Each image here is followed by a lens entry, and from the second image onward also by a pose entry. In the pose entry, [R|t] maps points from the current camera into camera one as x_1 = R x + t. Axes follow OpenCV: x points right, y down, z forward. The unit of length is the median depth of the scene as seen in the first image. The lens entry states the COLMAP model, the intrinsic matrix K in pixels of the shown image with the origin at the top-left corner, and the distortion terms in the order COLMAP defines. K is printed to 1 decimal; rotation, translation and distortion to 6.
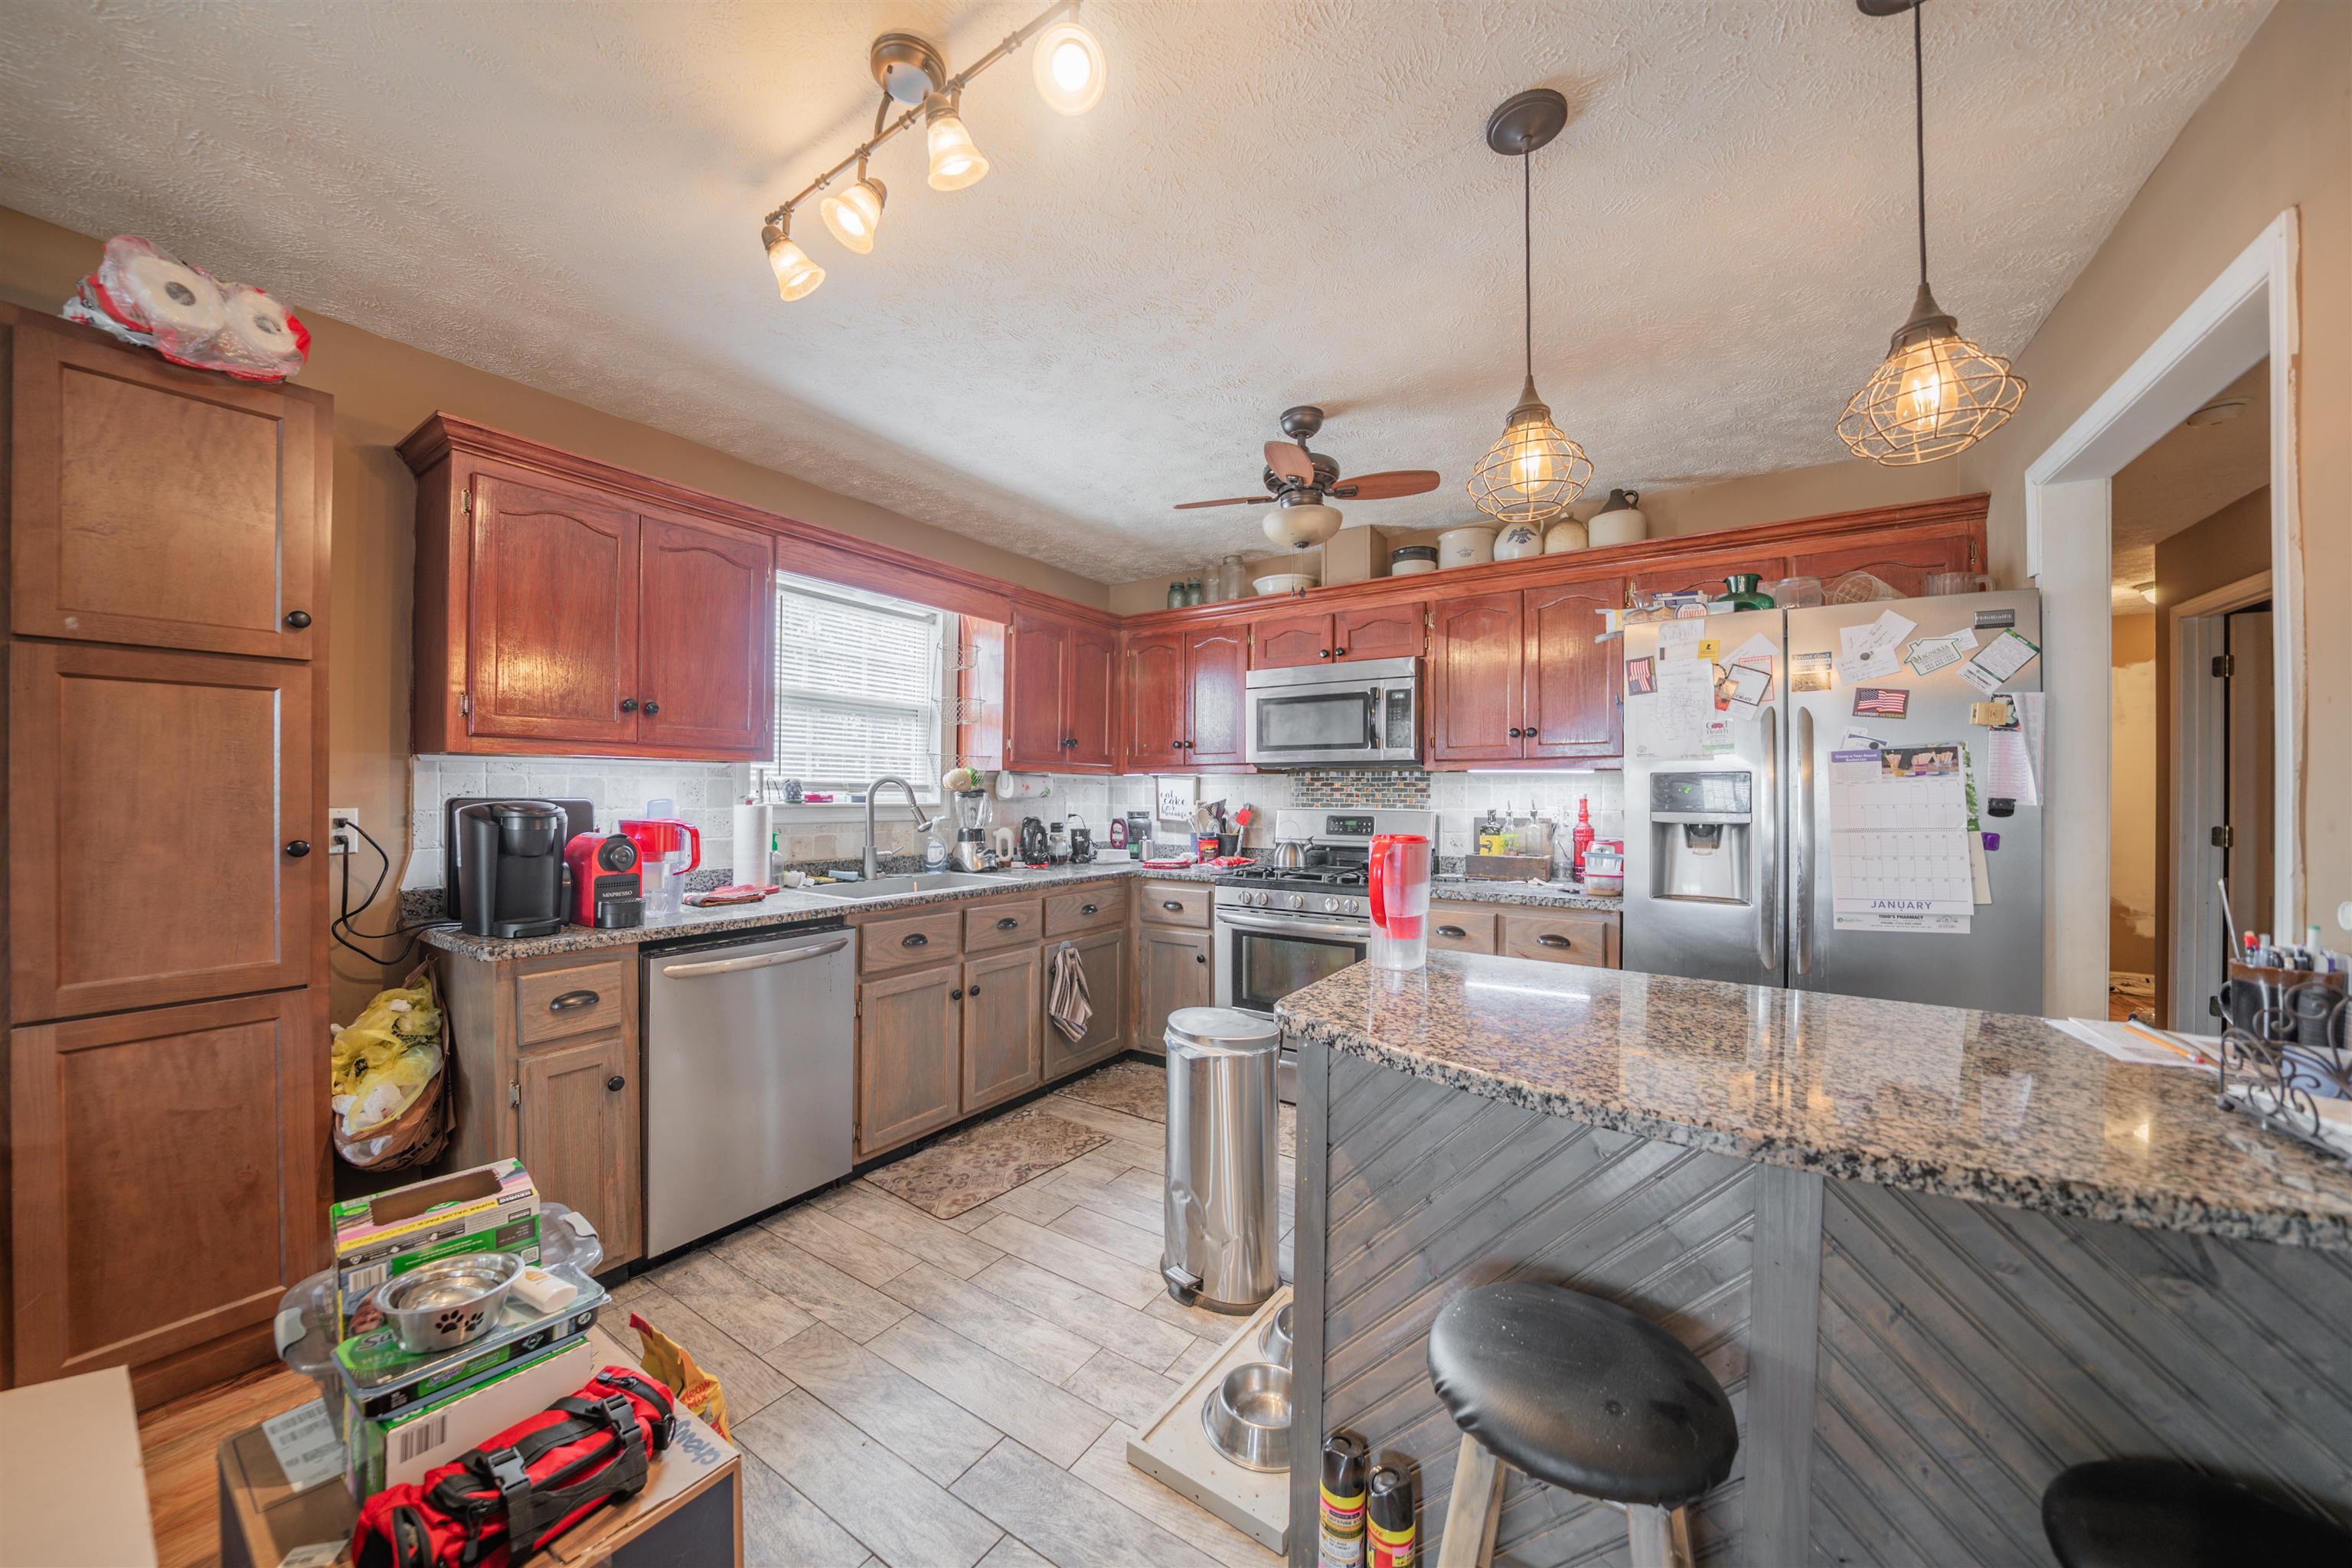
lens RADIAL K [[828.2, 0, 1155.4], [0, 828.2, 788.6], [0, 0, 1]] dist [-0.000406, -0.000006]
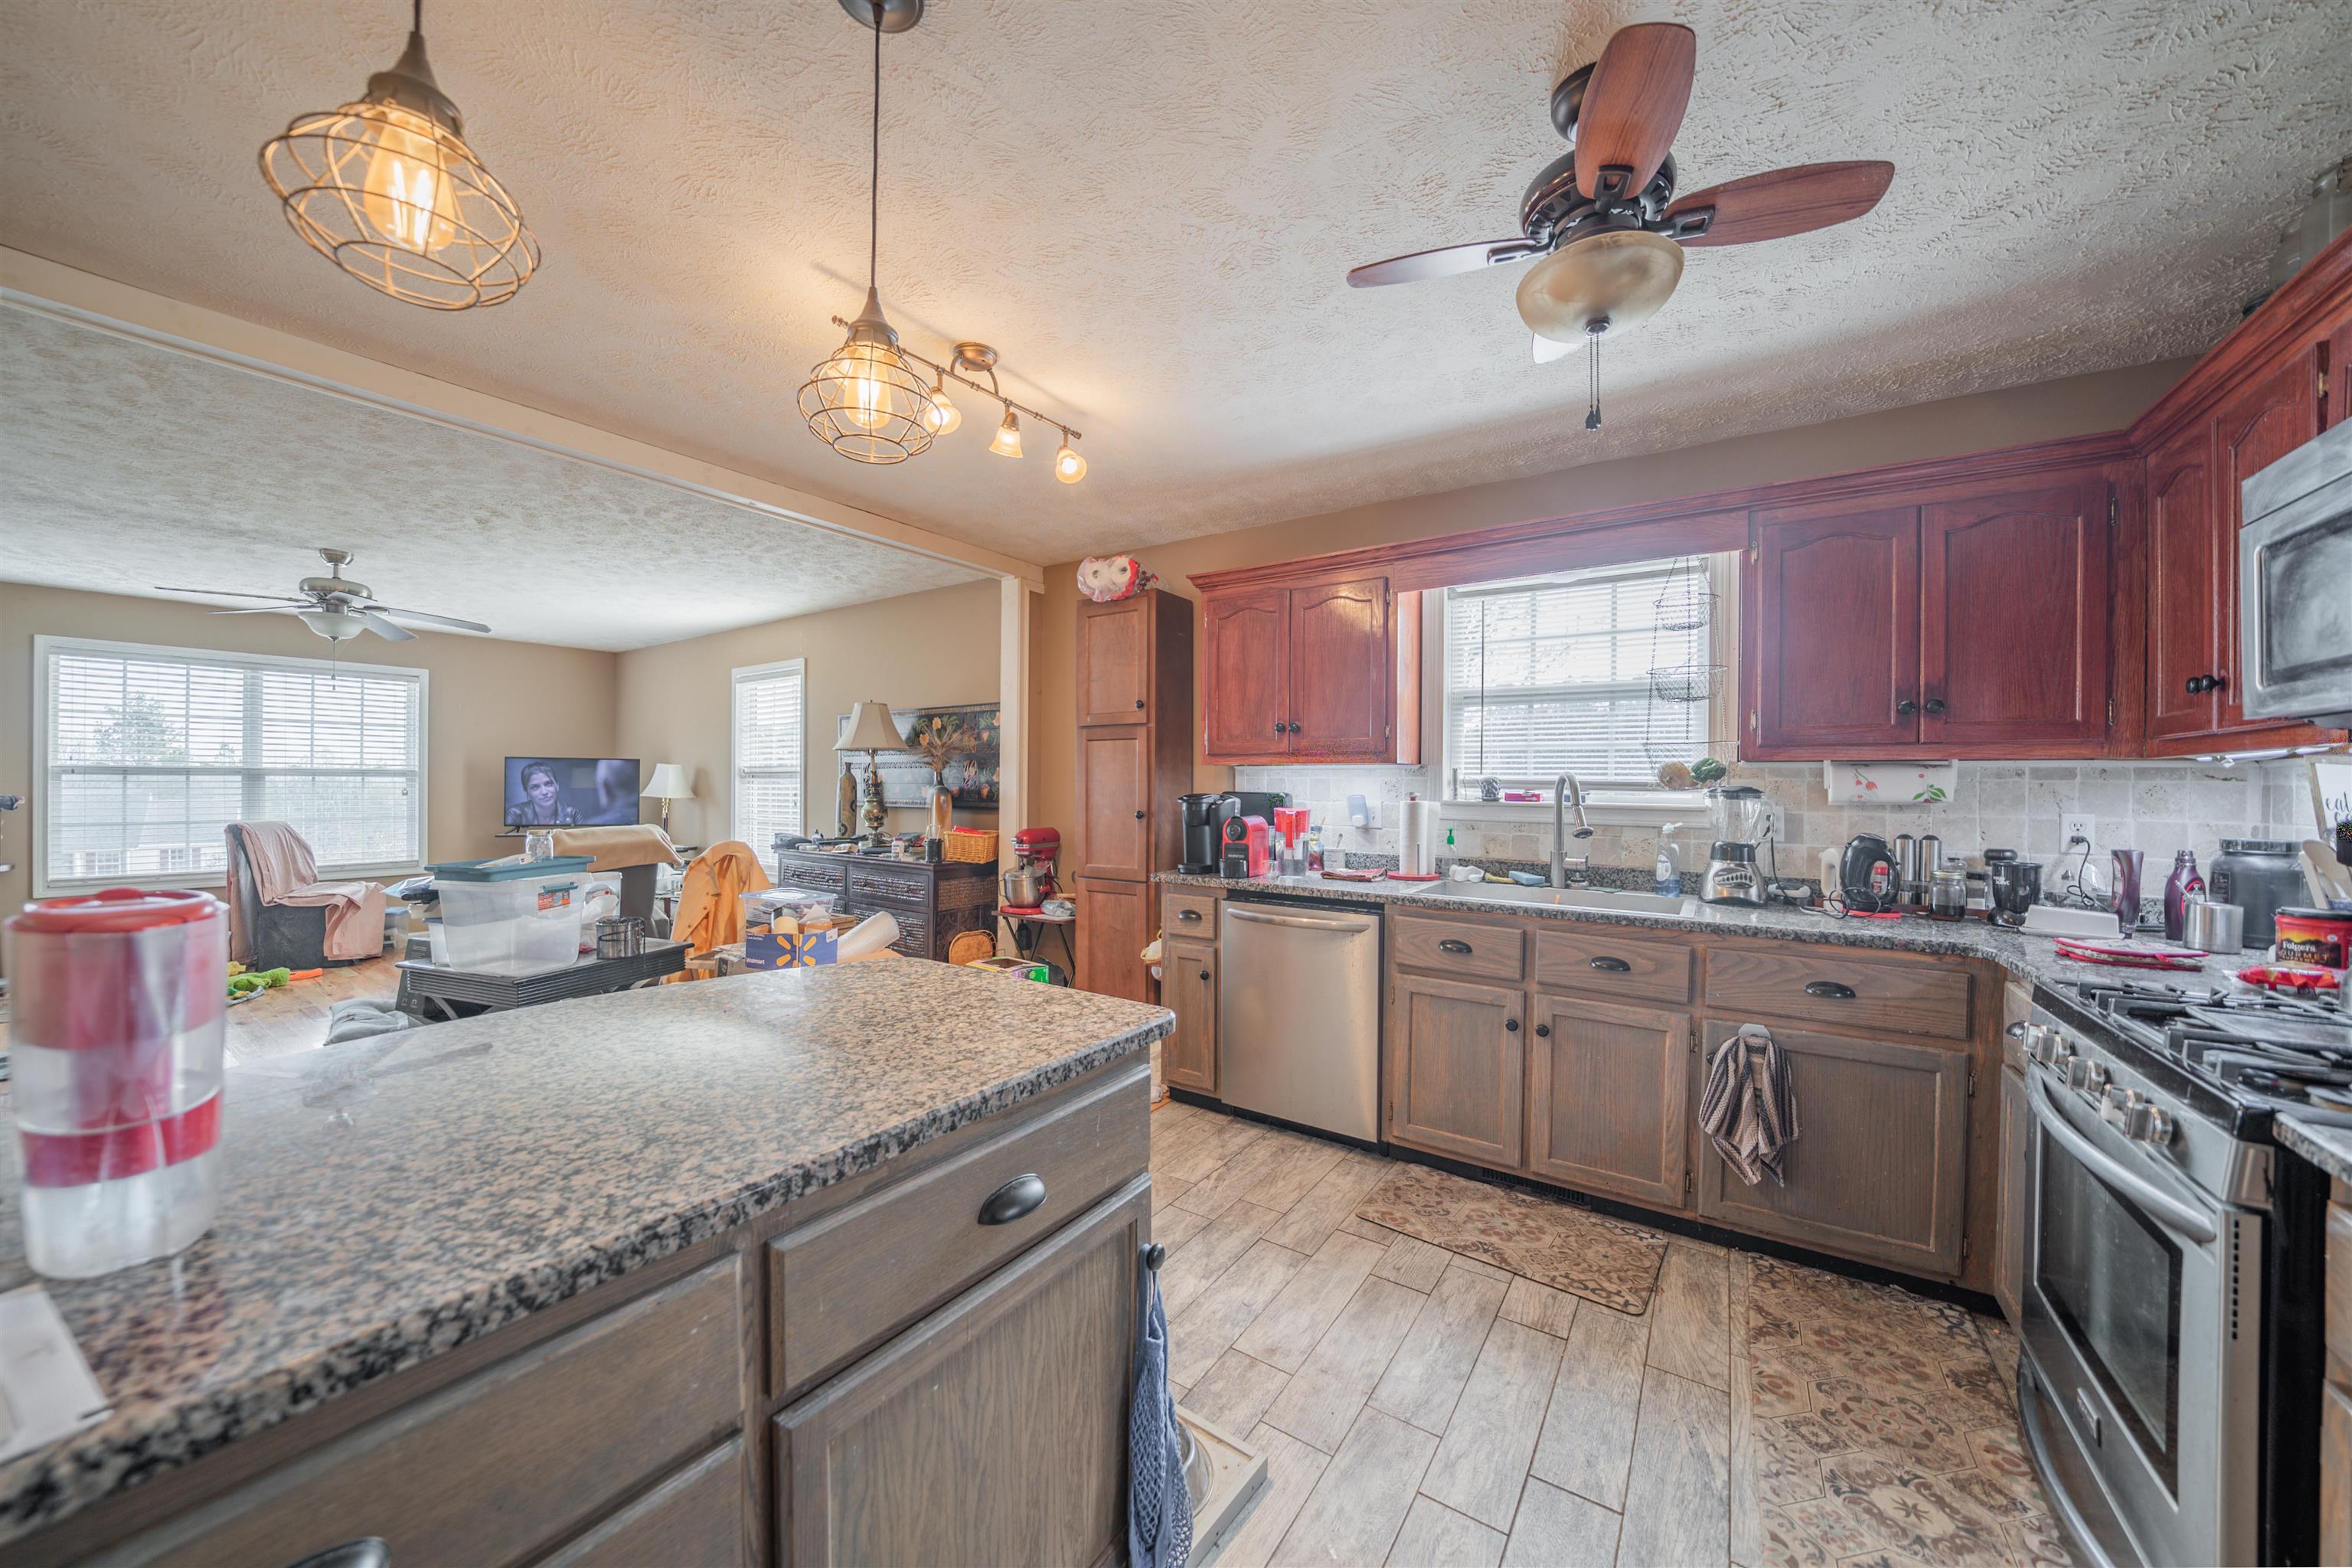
lens RADIAL K [[828.2, 0, 1155.4], [0, 828.2, 788.6], [0, 0, 1]] dist [-0.000406, -0.000006]
pose [[-0.002745, 0.000895, -0.999996, 0.620391], [-0.004131, 0.999991, 0.000906, 0.003154], [0.999988, 0.004134, -0.002741, 0.626325]]
